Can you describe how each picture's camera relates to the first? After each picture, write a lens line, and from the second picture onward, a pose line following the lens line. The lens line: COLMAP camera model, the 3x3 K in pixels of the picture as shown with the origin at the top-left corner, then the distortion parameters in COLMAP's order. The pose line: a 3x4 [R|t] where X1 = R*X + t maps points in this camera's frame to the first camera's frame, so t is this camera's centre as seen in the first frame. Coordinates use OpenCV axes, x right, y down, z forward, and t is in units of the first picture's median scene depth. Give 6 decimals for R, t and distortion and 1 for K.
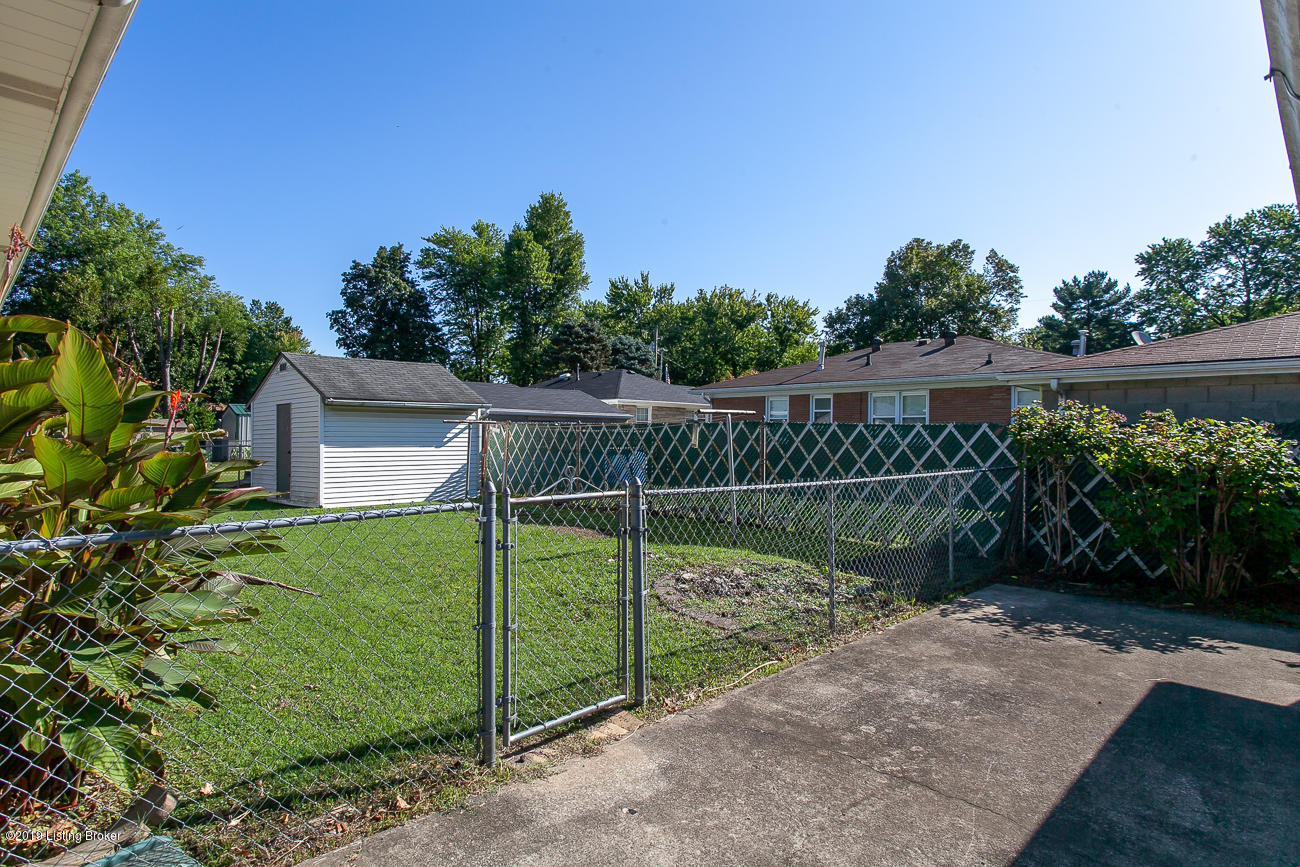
lens RADIAL K [[687.2, 0, 646.2], [0, 687.2, 430.4], [0, 0, 1]] dist [0.000703, -0.000758]
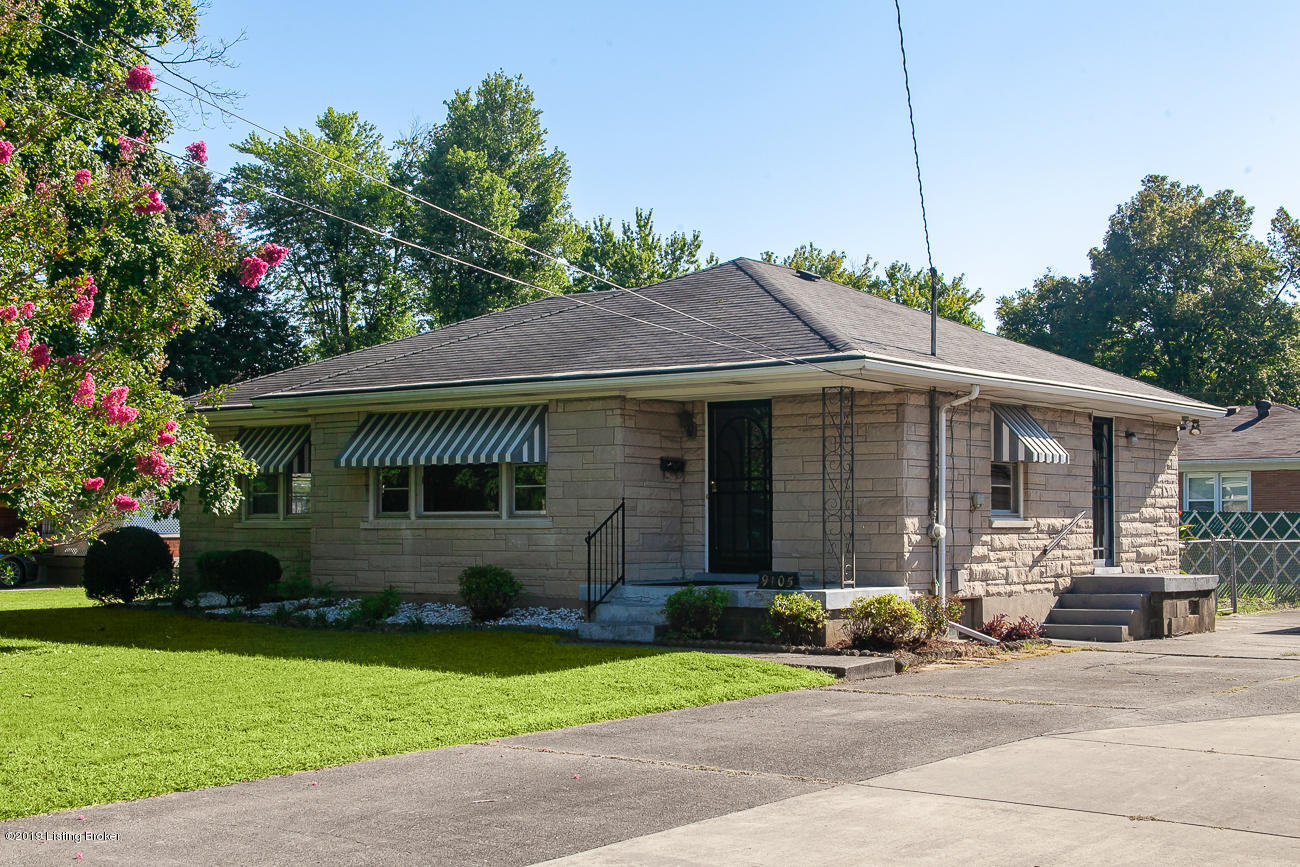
lens RADIAL K [[1713.9, 0, 647.0], [0, 1713.9, 439.7], [0, 0, 1]] dist [-0.013680, 0.000000]
pose [[0.992368, -0.000669, 0.123309, -0.184010], [0.005913, 0.999093, -0.042167, -0.002431], [-0.123169, 0.042574, 0.991472, -0.322052]]
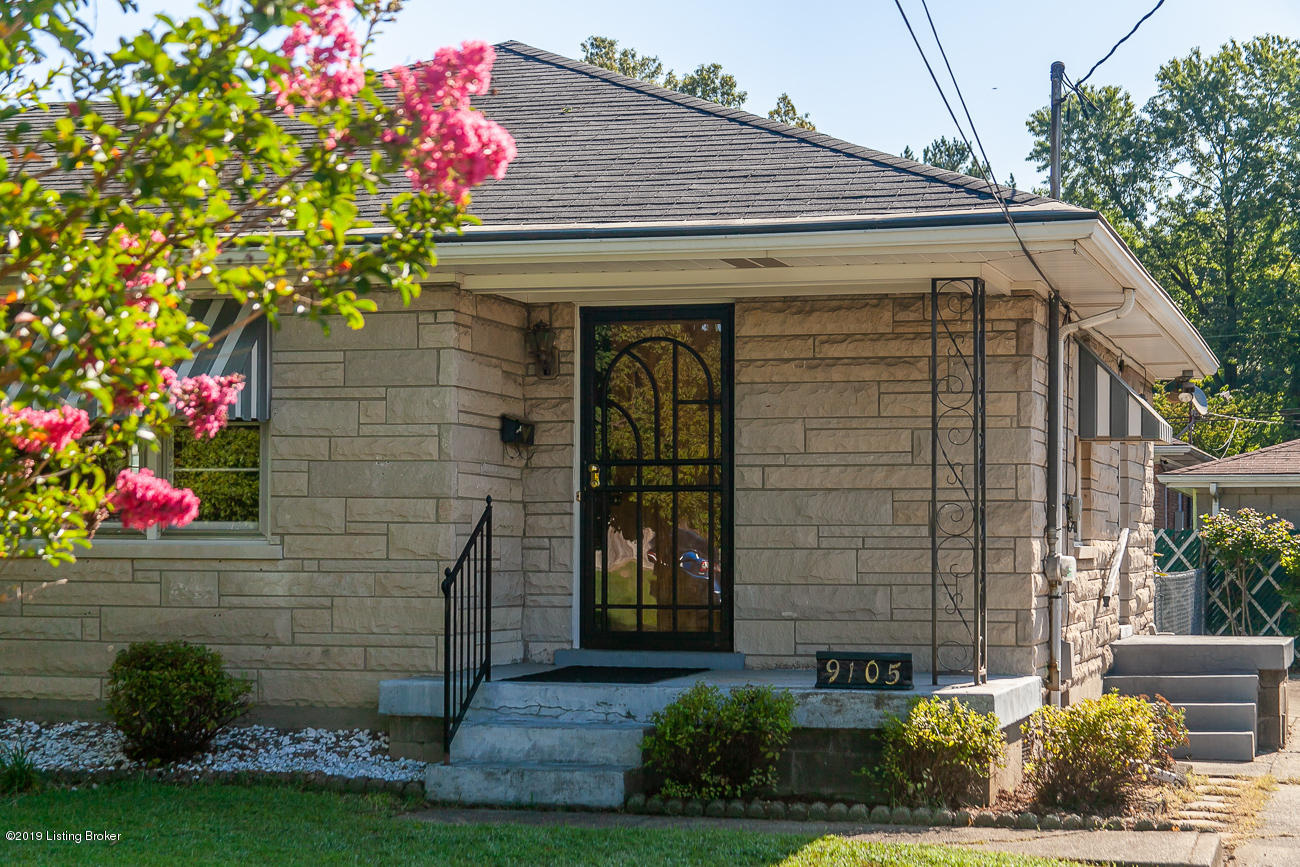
lens RADIAL K [[2440.4, 0, 654.6], [0, 2440.4, 430.8], [0, 0, 1]] dist [-0.092500, 0.000000]
pose [[0.874494, 0.018956, 0.484666, -0.233516], [-0.001754, 0.999353, -0.035922, -0.003140], [-0.485033, 0.030563, 0.873962, -0.215201]]
